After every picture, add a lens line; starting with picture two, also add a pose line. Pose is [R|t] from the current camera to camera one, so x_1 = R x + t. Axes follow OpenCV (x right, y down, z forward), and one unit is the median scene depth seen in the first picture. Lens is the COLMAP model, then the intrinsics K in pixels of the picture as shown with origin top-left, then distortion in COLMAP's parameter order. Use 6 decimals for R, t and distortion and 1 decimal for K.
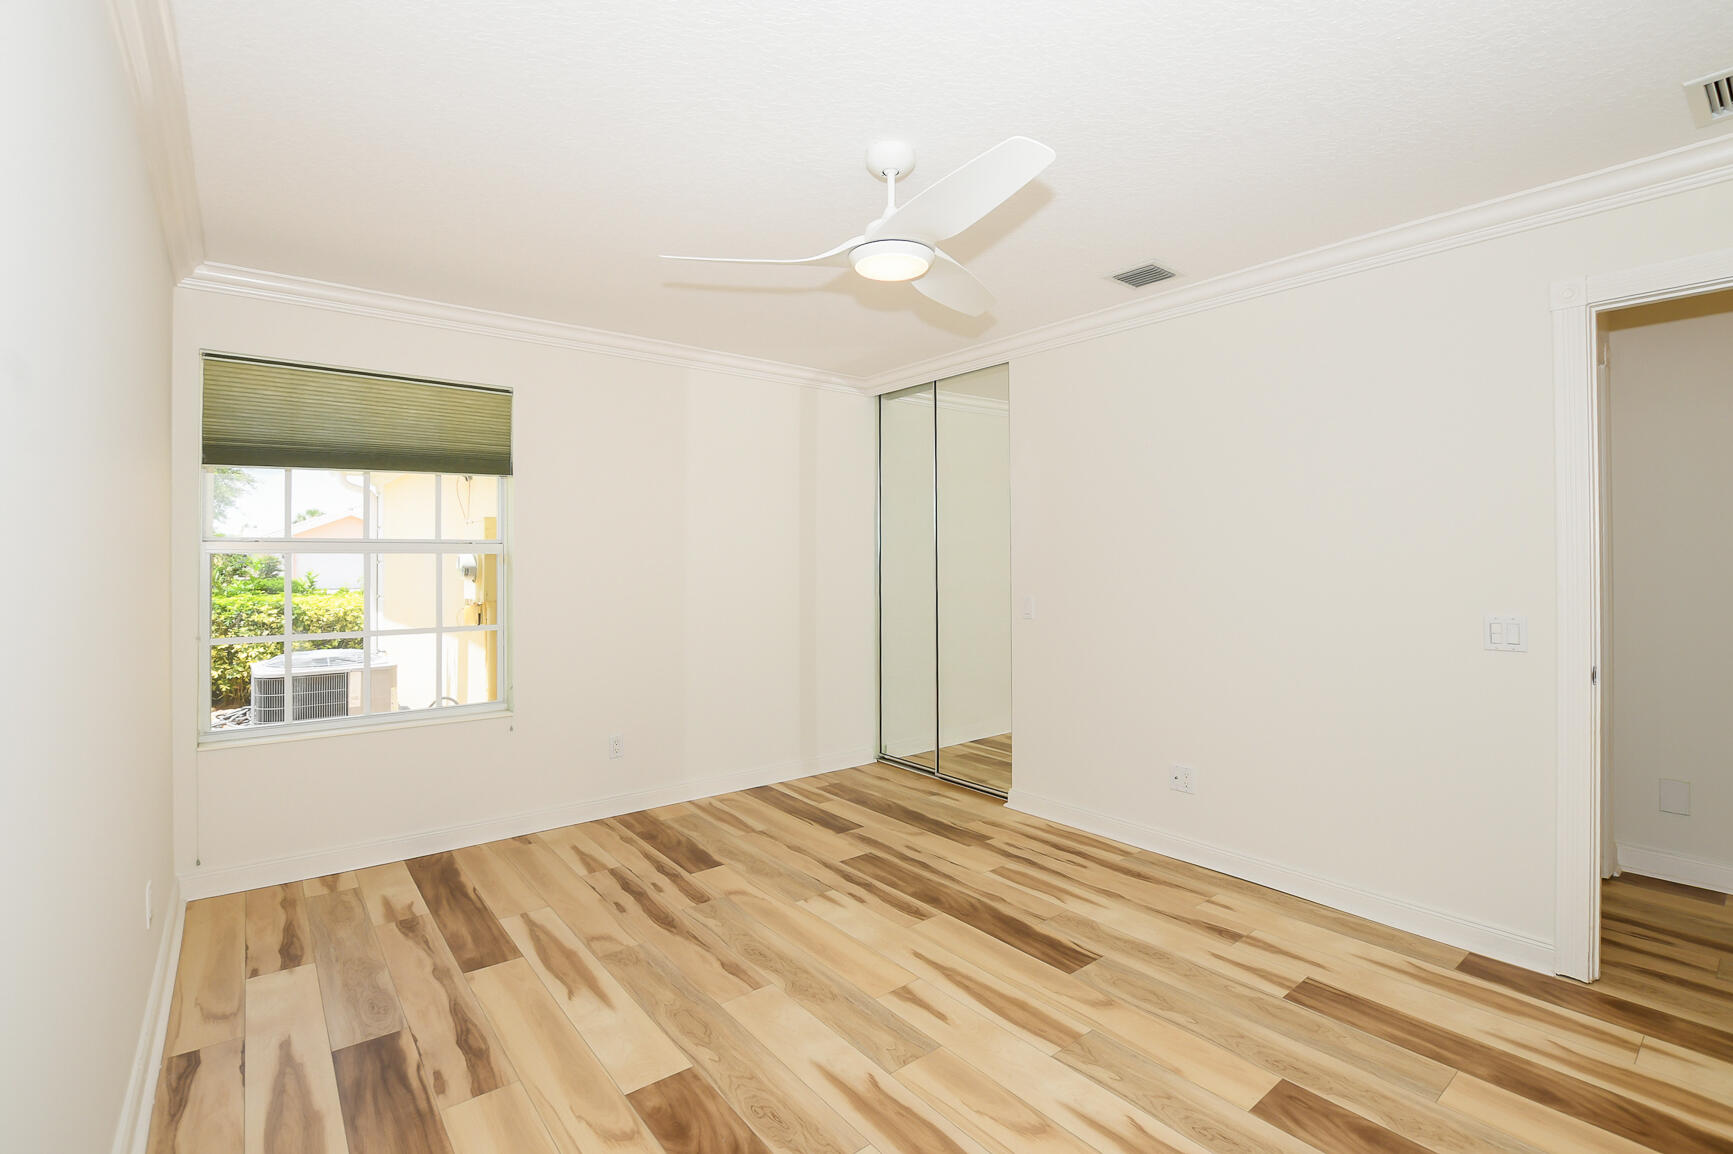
lens RADIAL K [[764.1, 0, 864.4], [0, 764.1, 566.6], [0, 0, 1]] dist [-0.029425, 0.000778]
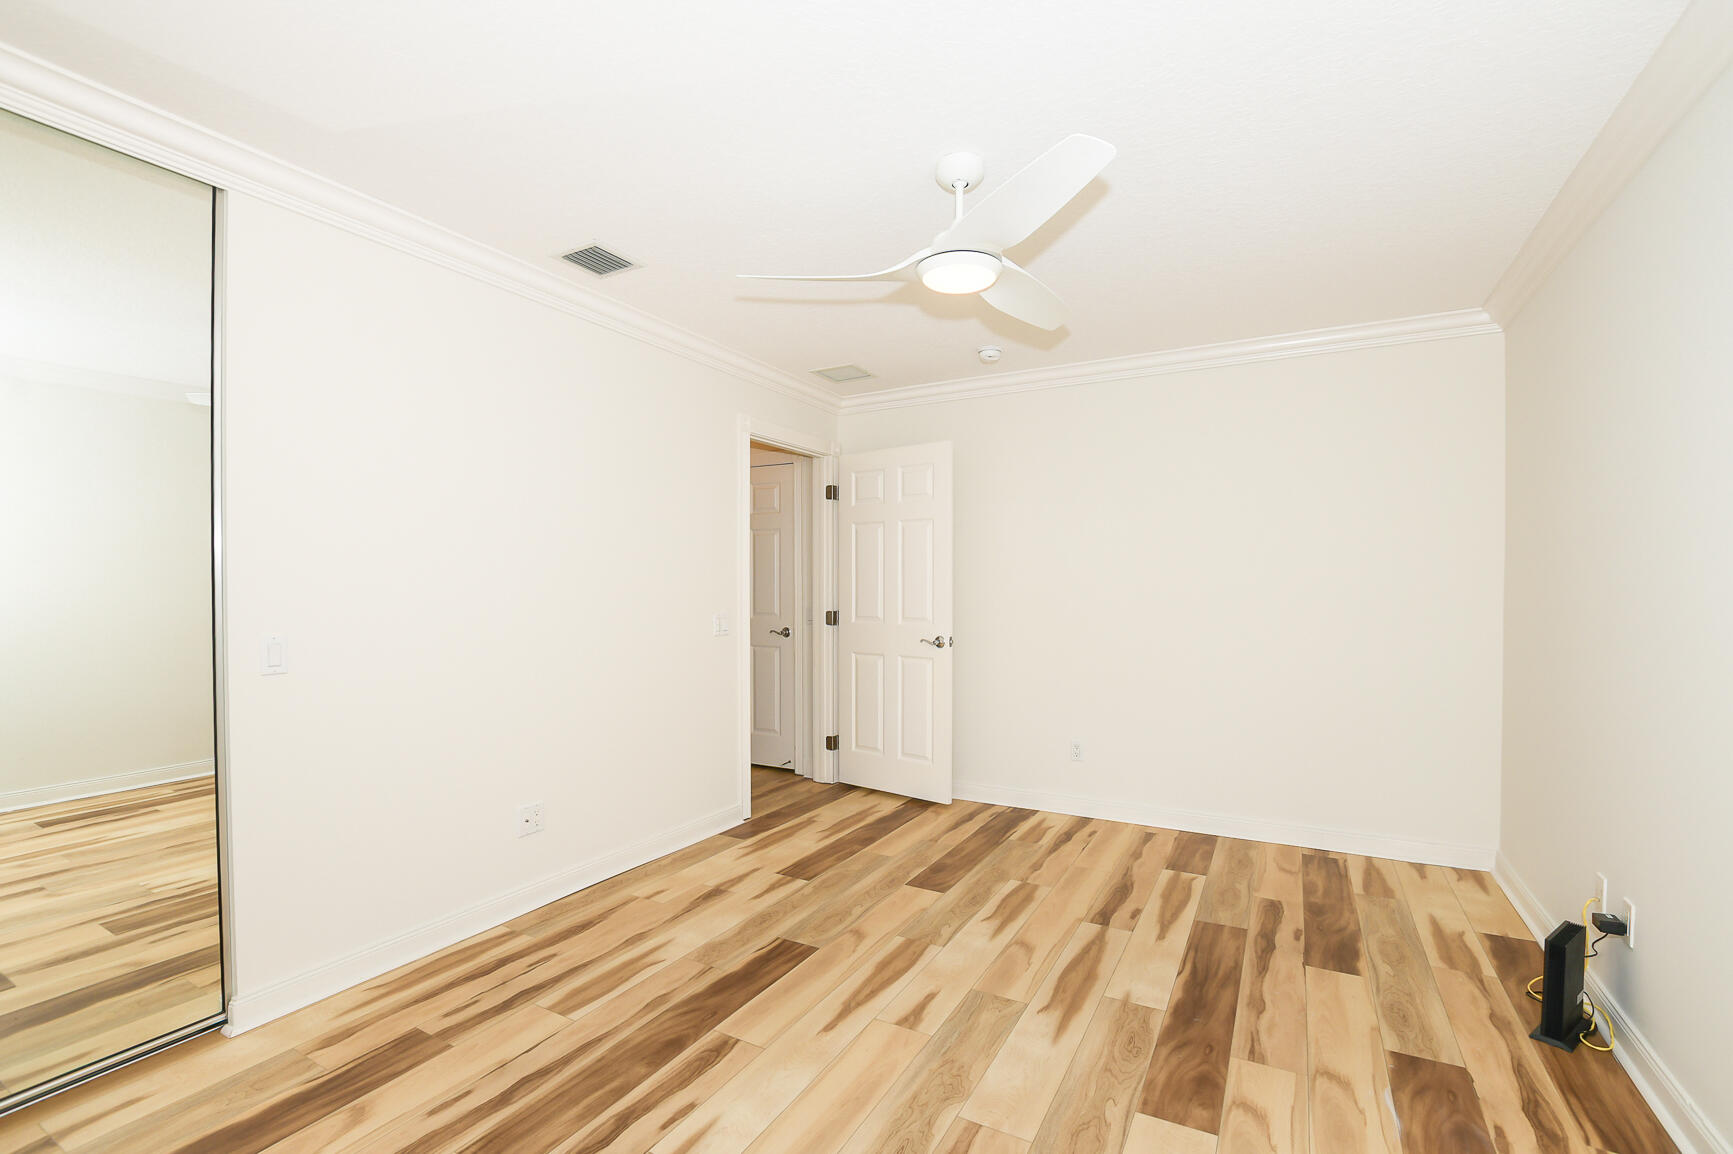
lens RADIAL K [[764.1, 0, 864.4], [0, 764.1, 566.6], [0, 0, 1]] dist [-0.029425, 0.000778]
pose [[-0.366653, 0.026044, 0.929993, -0.797973], [0.008065, 0.999660, -0.024816, 0.007174], [-0.930323, -0.001598, -0.366738, 1.340867]]
